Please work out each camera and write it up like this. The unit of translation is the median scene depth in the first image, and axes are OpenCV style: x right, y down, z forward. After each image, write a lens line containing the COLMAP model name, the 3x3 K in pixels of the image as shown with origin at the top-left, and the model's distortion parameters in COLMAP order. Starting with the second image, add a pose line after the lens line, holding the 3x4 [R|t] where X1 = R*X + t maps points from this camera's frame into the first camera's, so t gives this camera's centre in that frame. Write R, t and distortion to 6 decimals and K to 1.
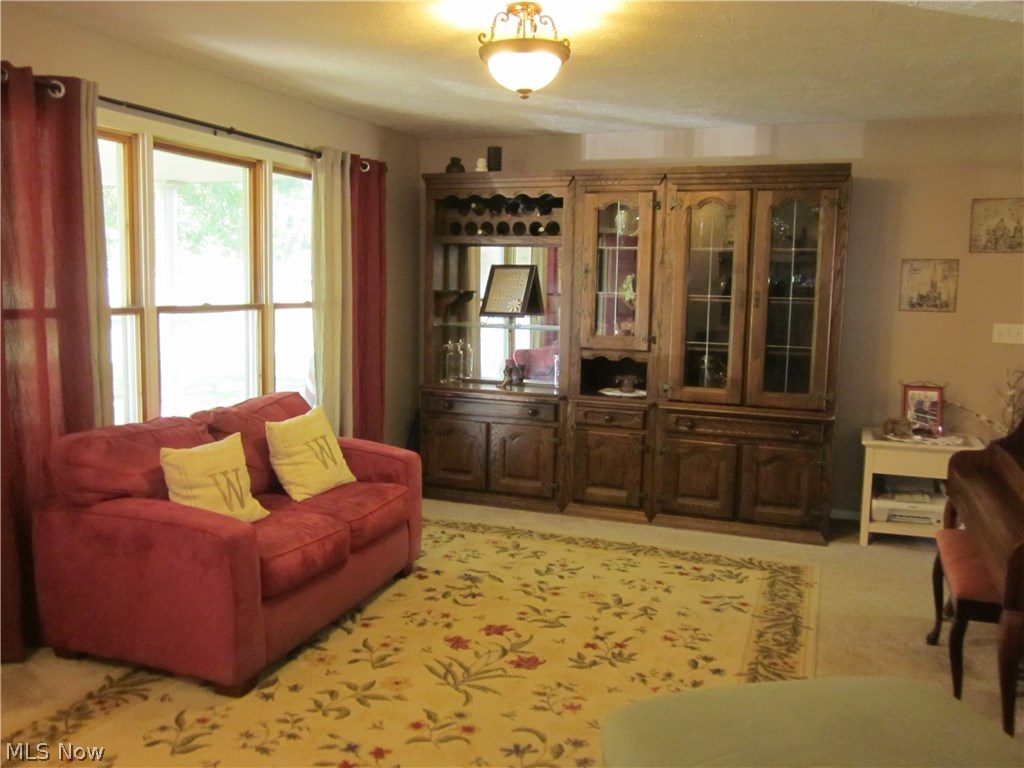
lens RADIAL K [[855.4, 0, 514.1], [0, 855.4, 384.8], [0, 0, 1]] dist [-0.037711, 0.016421]
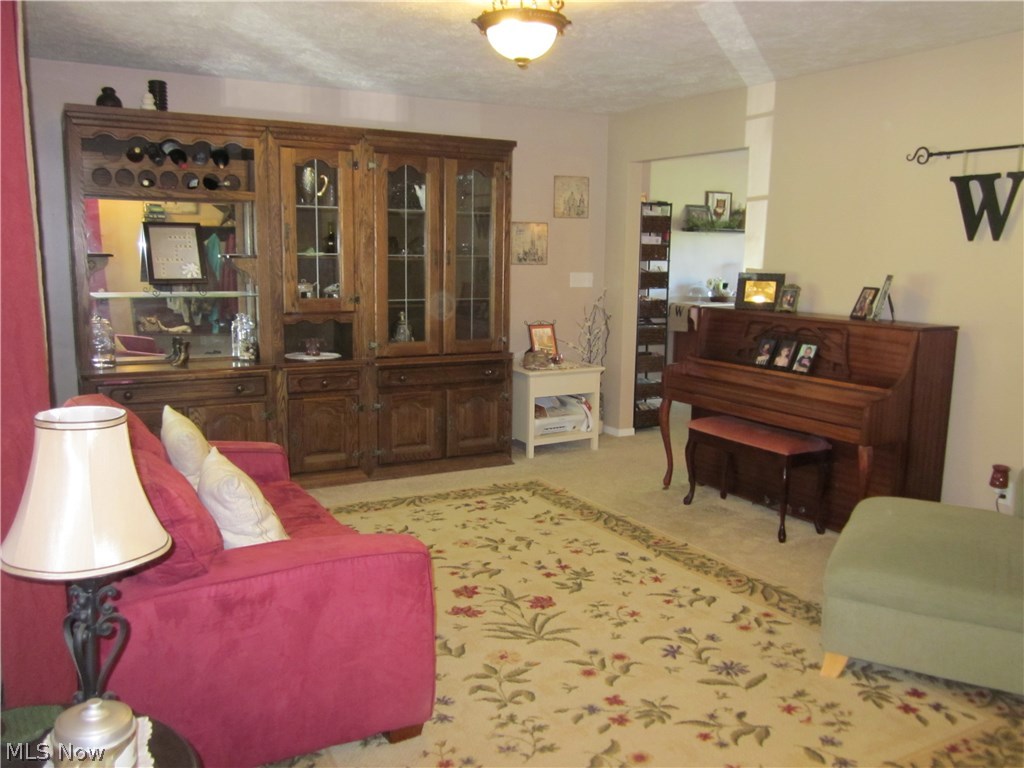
lens RADIAL K [[855.4, 0, 513.8], [0, 855.4, 384.1], [0, 0, 1]] dist [-0.037711, 0.016421]
pose [[0.639061, -0.129223, 0.758223, -0.588214], [0.089267, 0.991585, 0.093756, -0.038074], [-0.763958, 0.007768, 0.645219, 0.247459]]
